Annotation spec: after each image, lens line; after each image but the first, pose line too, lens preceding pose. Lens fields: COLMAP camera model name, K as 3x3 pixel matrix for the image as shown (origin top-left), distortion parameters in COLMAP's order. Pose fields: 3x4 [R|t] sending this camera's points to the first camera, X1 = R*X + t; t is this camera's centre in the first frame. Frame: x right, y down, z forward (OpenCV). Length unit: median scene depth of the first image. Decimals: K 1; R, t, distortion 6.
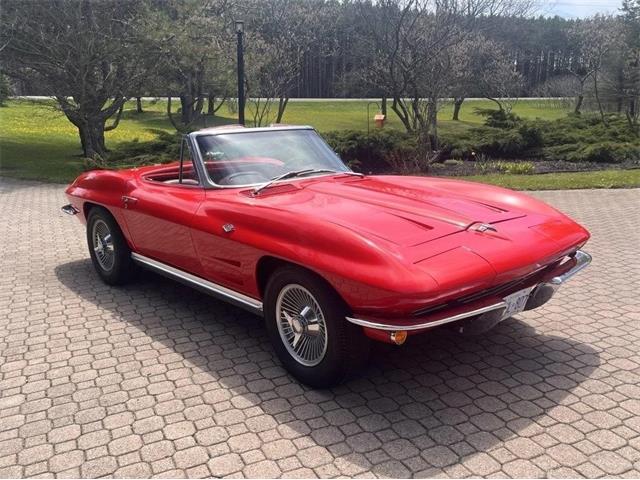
lens RADIAL K [[587.6, 0, 323.3], [0, 587.6, 241.5], [0, 0, 1]] dist [0.072838, -0.090505]
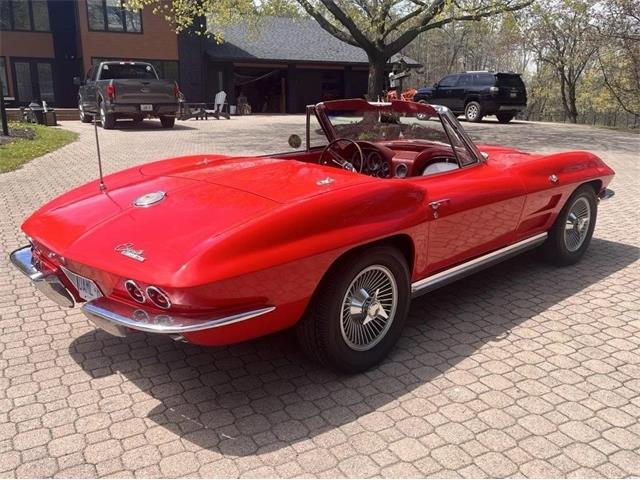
lens RADIAL K [[607.6, 0, 320.0], [0, 607.6, 240.0], [0, 0, 1]] dist [0.022870, 0.011216]
pose [[-0.071025, -0.233306, 0.969806, -1.128489], [0.226441, 0.943106, 0.243466, -0.260655], [-0.971432, 0.236896, -0.014154, 1.242654]]
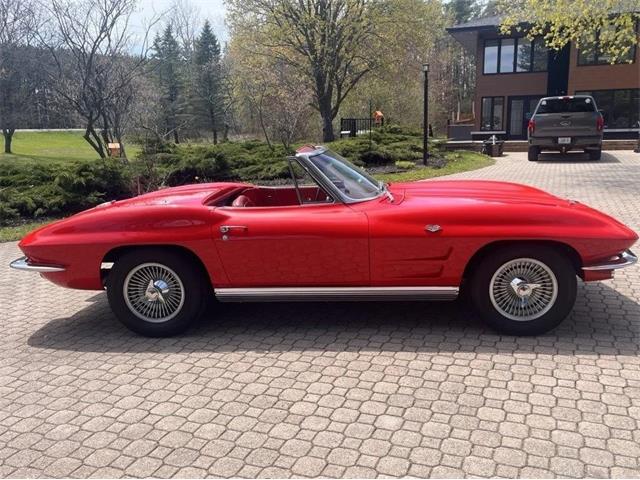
lens RADIAL K [[587.6, 0, 323.3], [0, 587.6, 241.5], [0, 0, 1]] dist [0.072838, -0.090505]
pose [[0.730778, -0.142710, 0.667531, -0.898972], [0.176227, 0.984194, 0.017485, -0.046121], [-0.659475, 0.104859, 0.744377, 0.231251]]
